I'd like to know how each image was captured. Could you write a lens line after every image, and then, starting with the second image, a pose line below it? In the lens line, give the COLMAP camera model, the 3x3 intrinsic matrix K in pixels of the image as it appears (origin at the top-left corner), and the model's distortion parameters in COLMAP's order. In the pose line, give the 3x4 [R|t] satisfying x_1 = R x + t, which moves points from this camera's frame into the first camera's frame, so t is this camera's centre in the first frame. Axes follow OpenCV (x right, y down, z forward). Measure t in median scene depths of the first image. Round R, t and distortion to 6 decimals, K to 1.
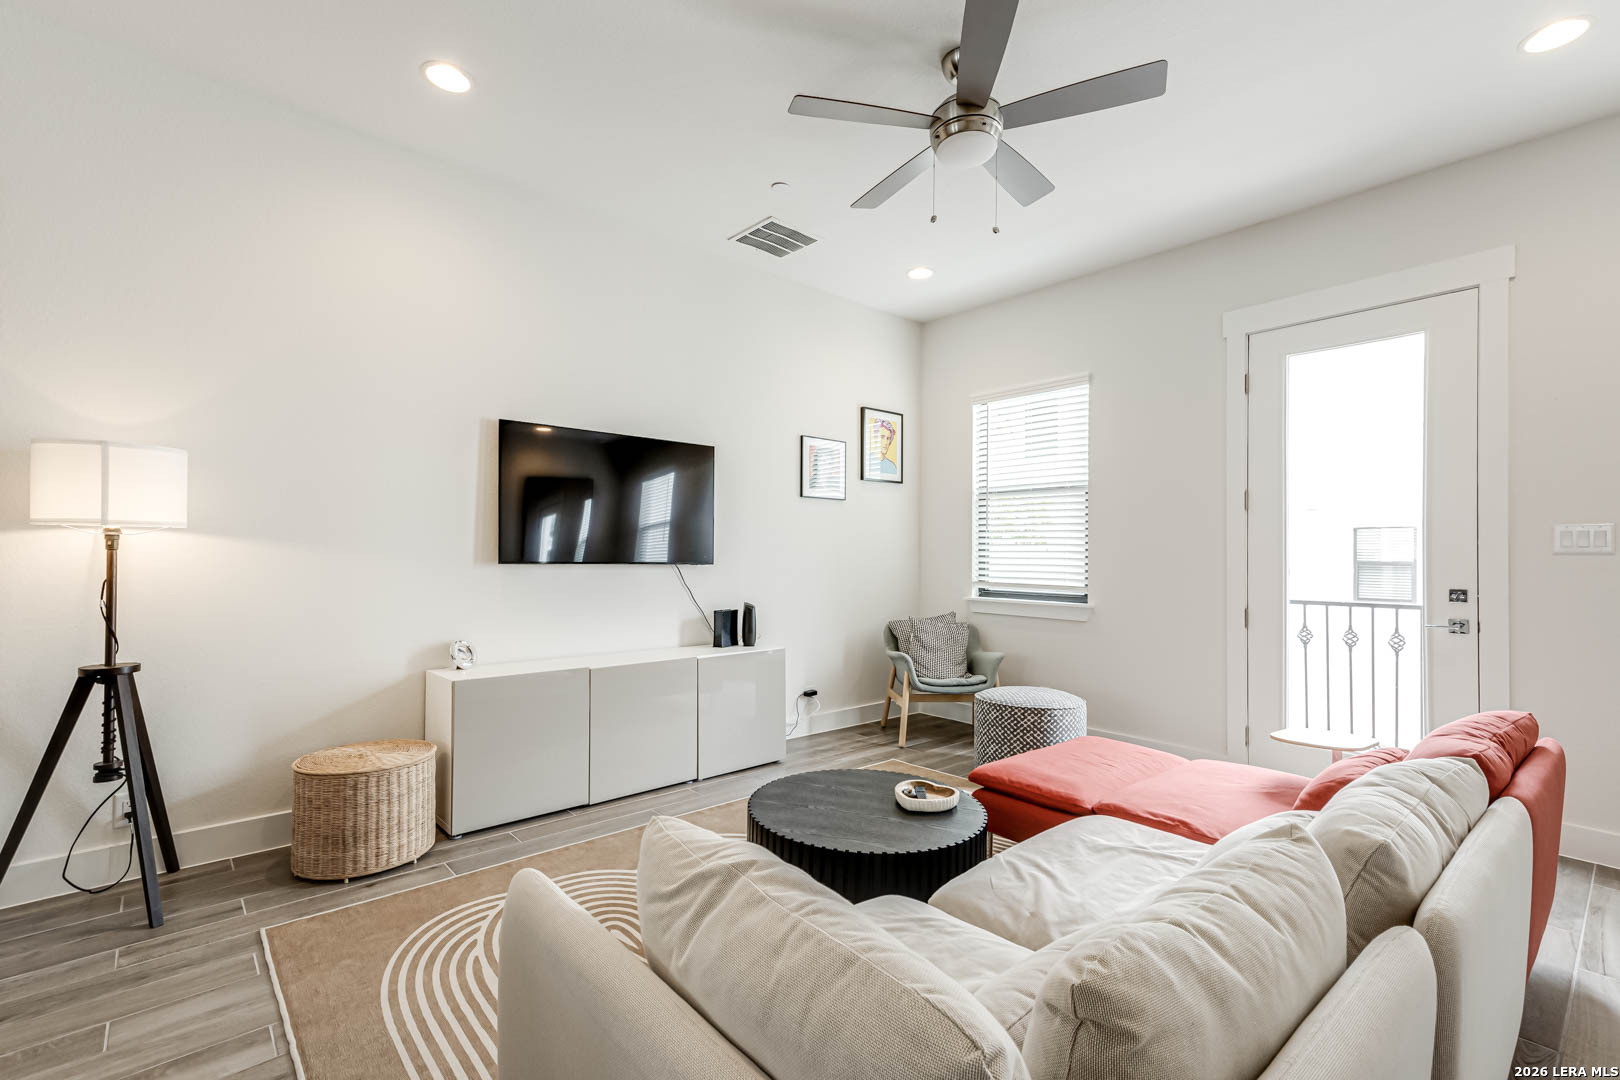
lens RADIAL K [[721.0, 0, 814.2], [0, 721.0, 556.7], [0, 0, 1]] dist [0.024856, -0.000472]
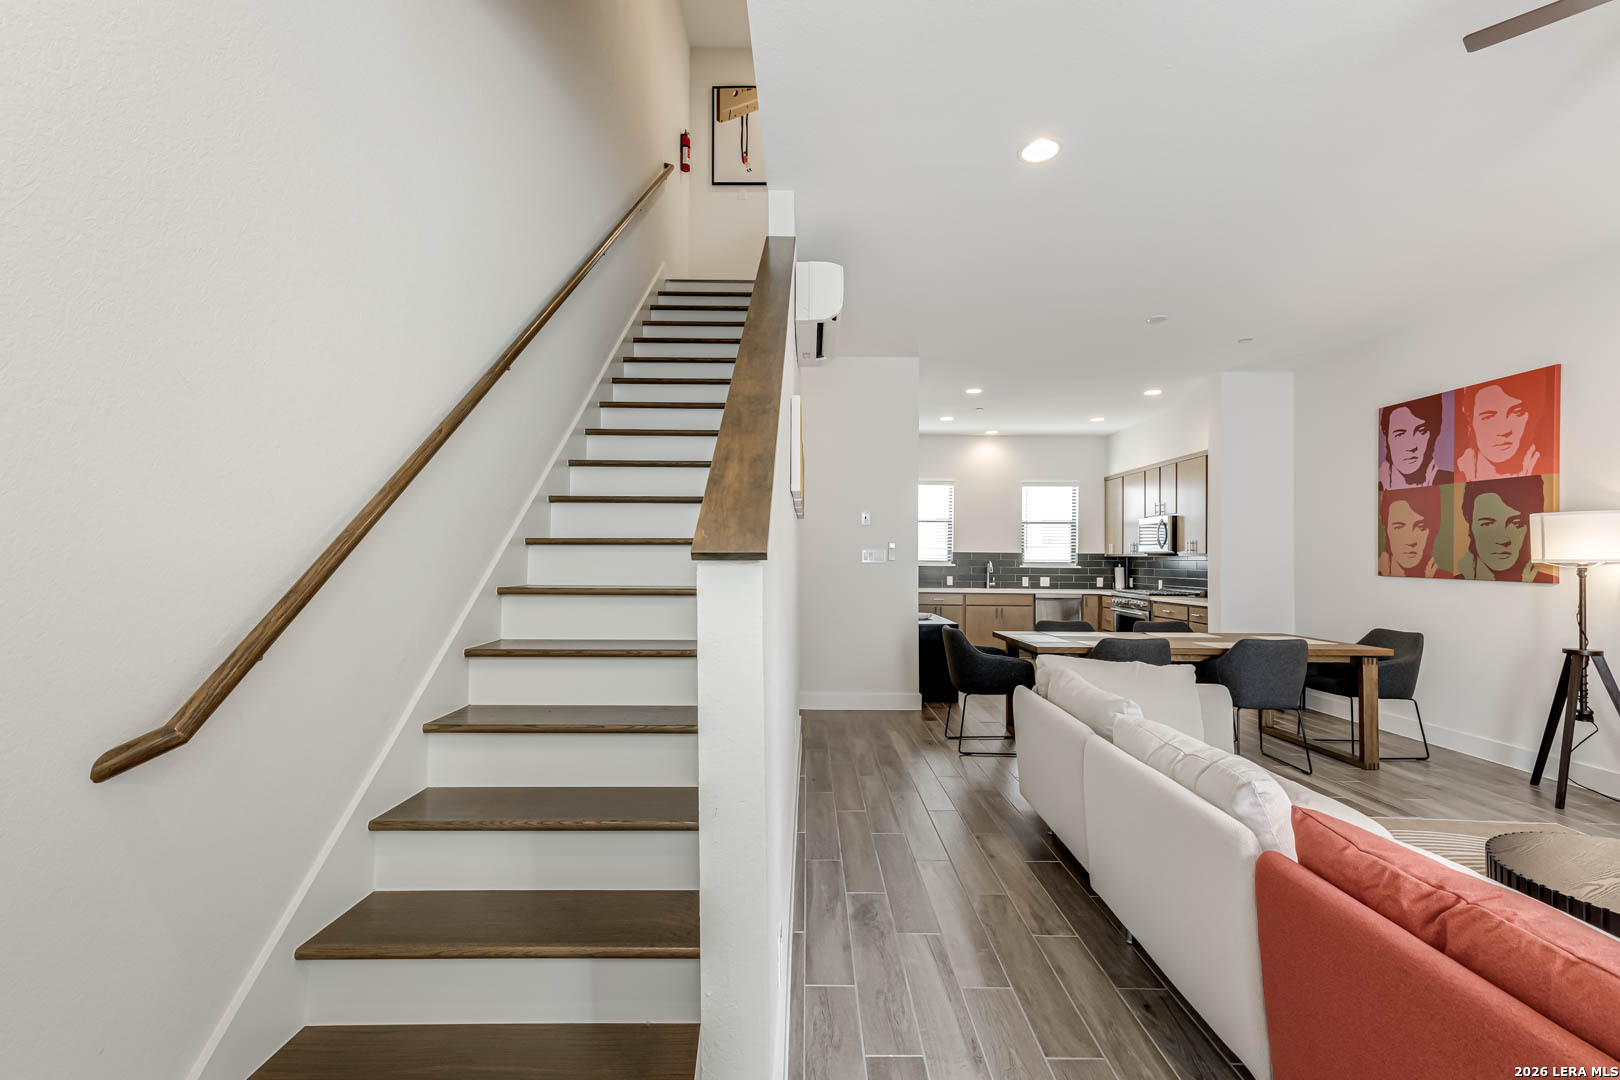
lens RADIAL K [[721.0, 0, 808.5], [0, 721.0, 546.2], [0, 0, 1]] dist [0.024856, -0.000472]
pose [[-0.663072, -0.024478, -0.748155, 0.794204], [-0.009816, 0.999664, -0.024007, -0.012607], [0.748491, -0.008575, -0.663089, 0.461561]]
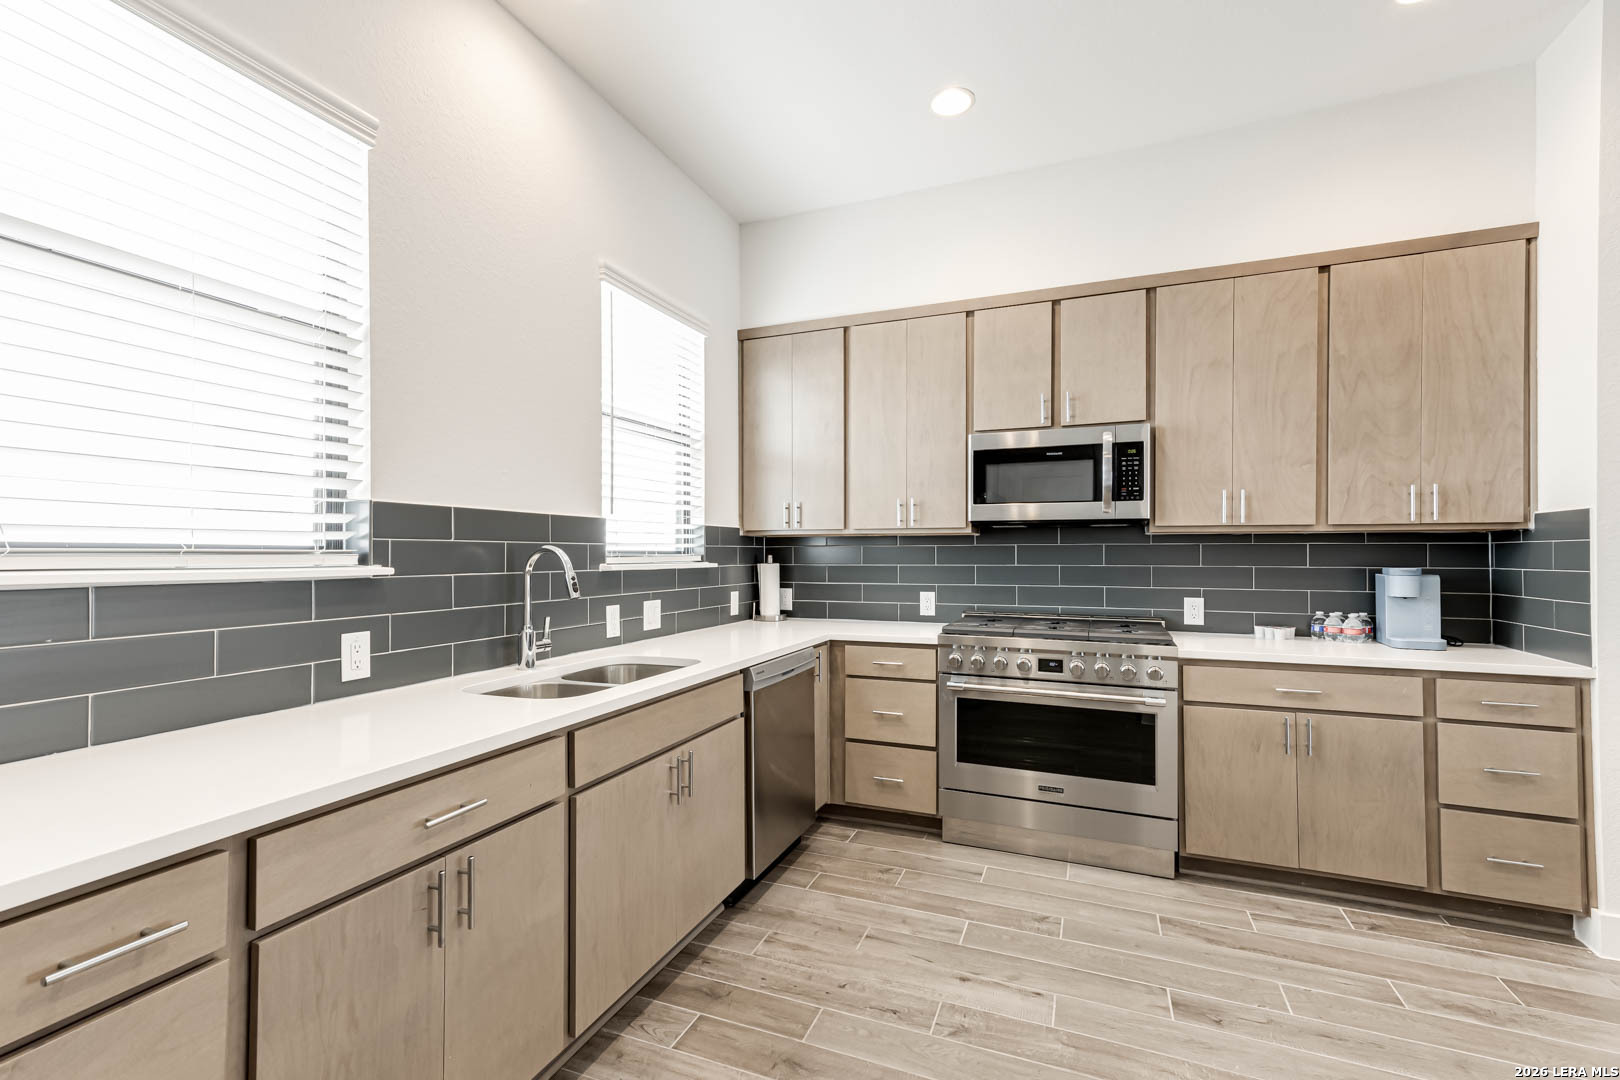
lens RADIAL K [[721.0, 0, 804.1], [0, 721.0, 553.1], [0, 0, 1]] dist [0.024856, -0.000472]
pose [[0.434273, -0.008408, -0.900742, -0.763063], [0.009443, 0.999944, -0.004781, -0.018013], [0.900732, -0.006429, 0.434328, -0.701713]]
